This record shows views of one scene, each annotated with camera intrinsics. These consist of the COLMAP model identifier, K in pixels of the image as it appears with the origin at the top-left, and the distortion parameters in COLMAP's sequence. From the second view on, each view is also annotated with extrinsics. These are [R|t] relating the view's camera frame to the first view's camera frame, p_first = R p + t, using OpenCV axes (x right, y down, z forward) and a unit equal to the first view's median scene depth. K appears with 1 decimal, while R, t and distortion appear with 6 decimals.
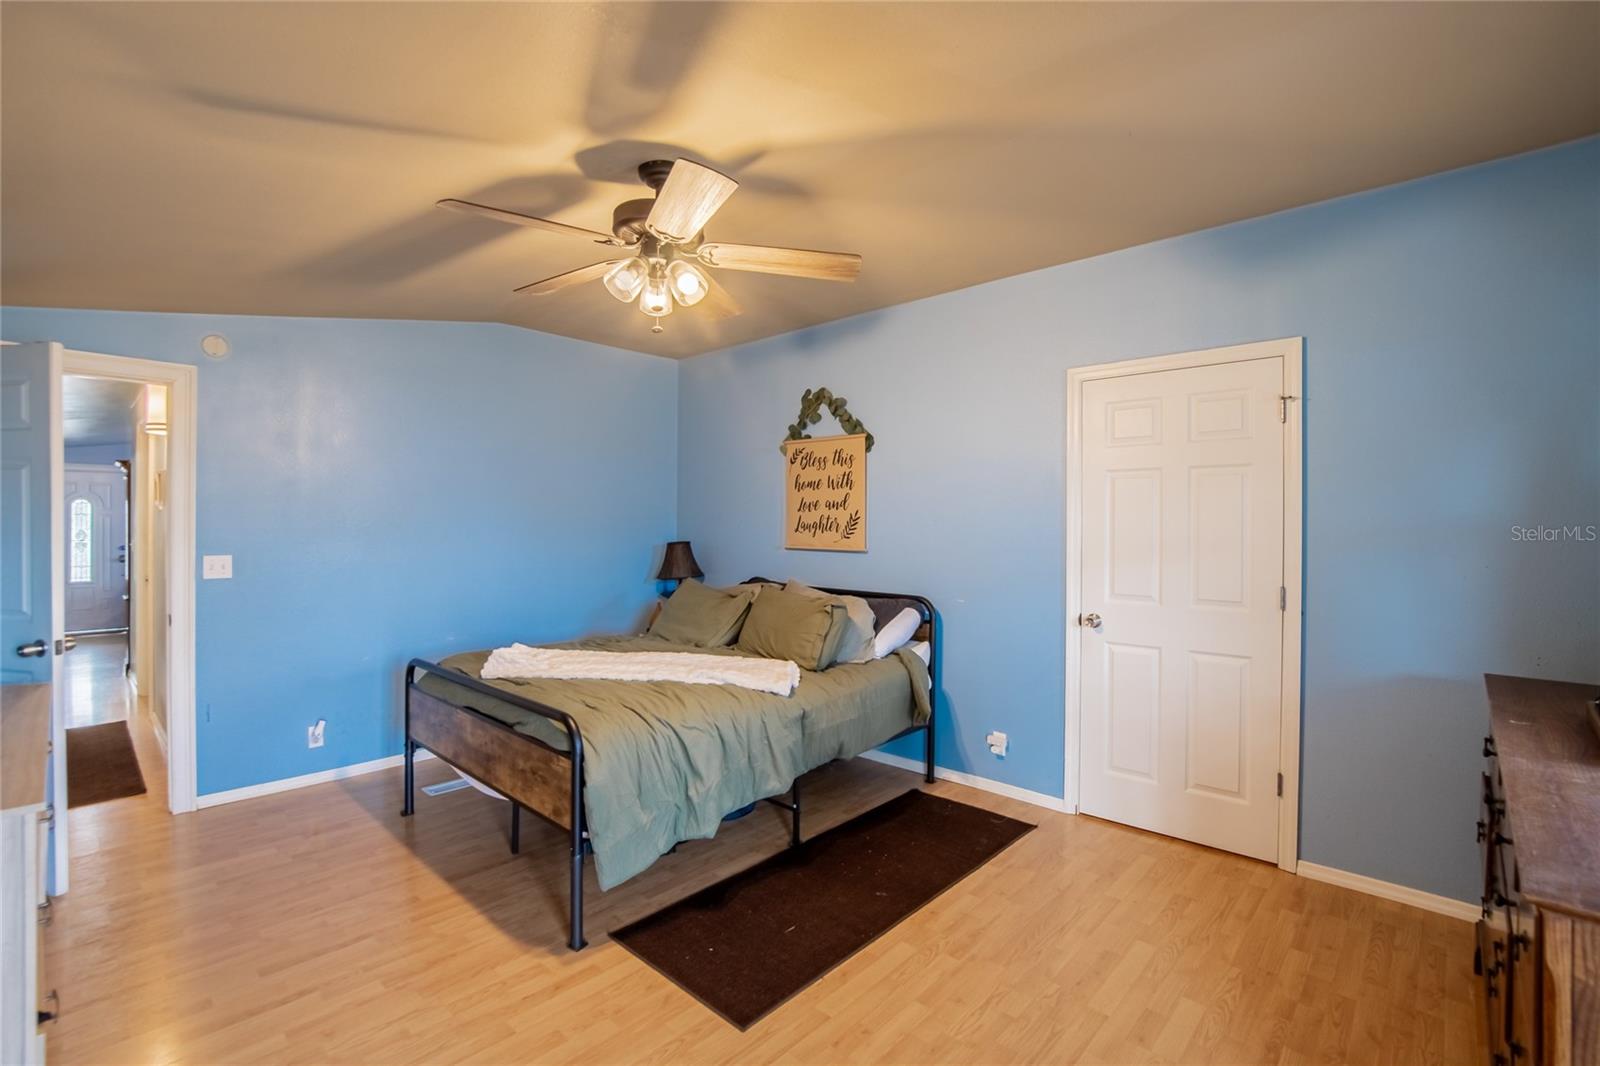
lens RADIAL K [[716.6, 0, 786.9], [0, 716.6, 529.1], [0, 0, 1]] dist [-0.025194, 0.000055]
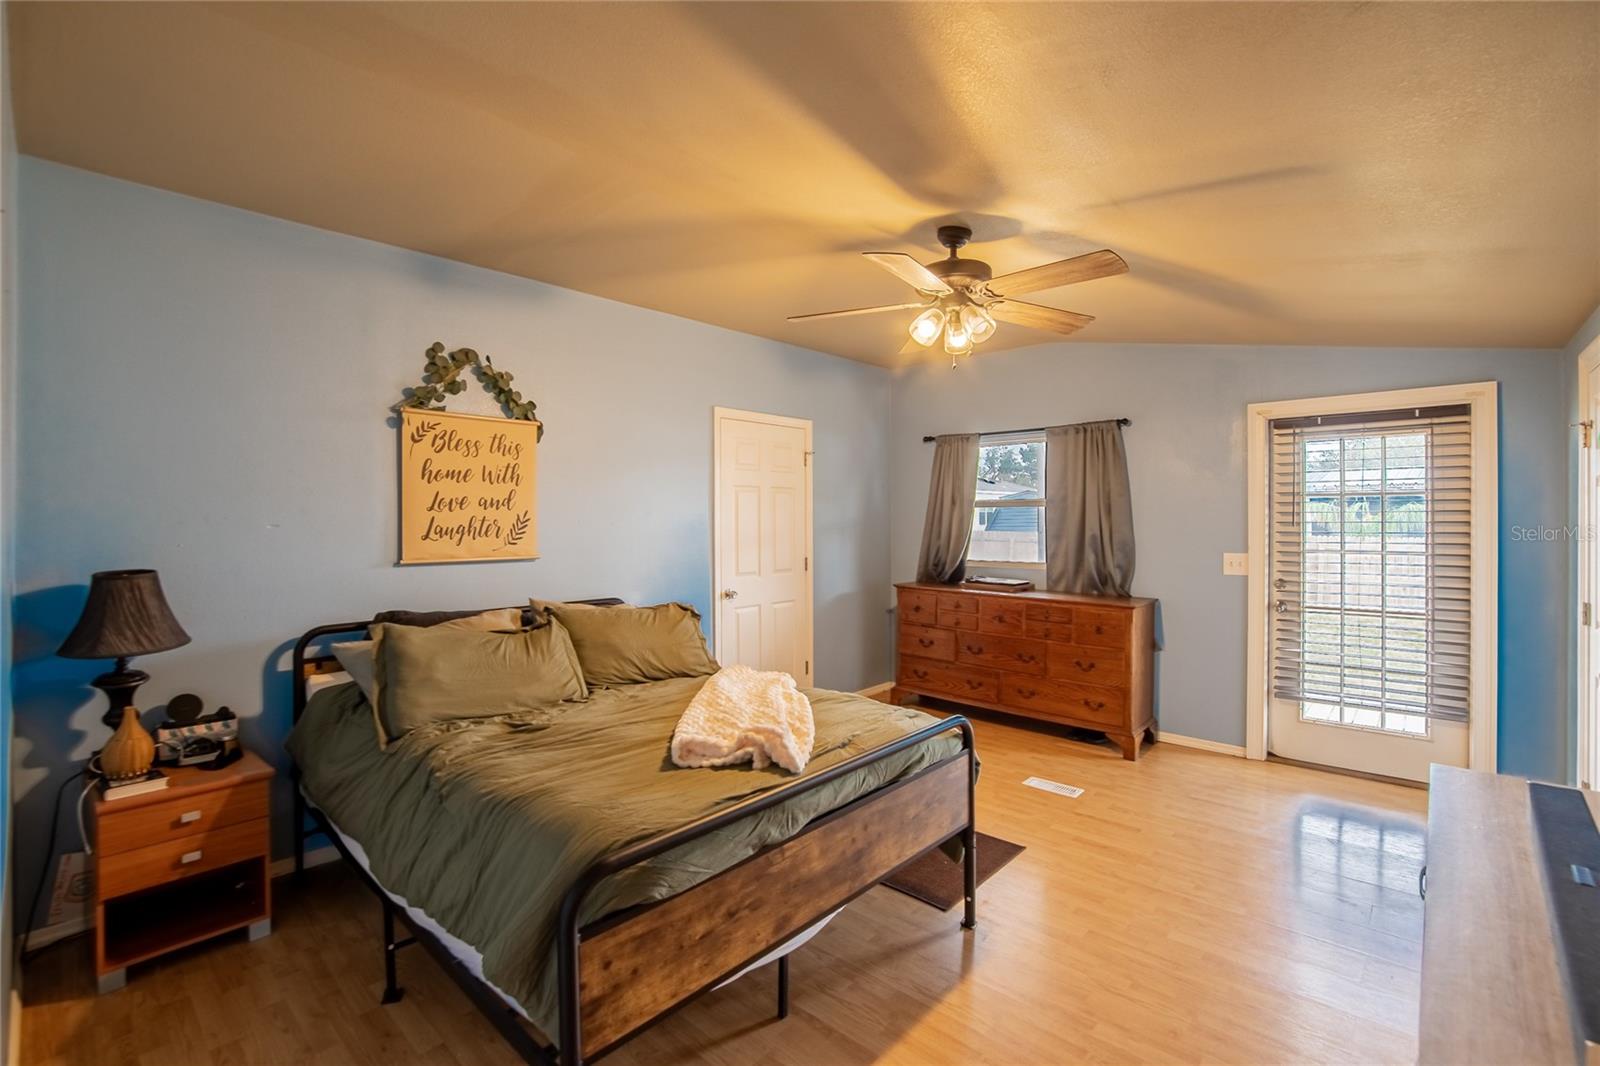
lens RADIAL K [[716.6, 0, 787.2], [0, 716.6, 525.8], [0, 0, 1]] dist [-0.025194, 0.000055]
pose [[-0.003355, -0.007375, 0.999967, -0.716886], [0.018316, 0.999805, 0.007435, -0.008936], [-0.999827, 0.018341, -0.003220, 0.673889]]
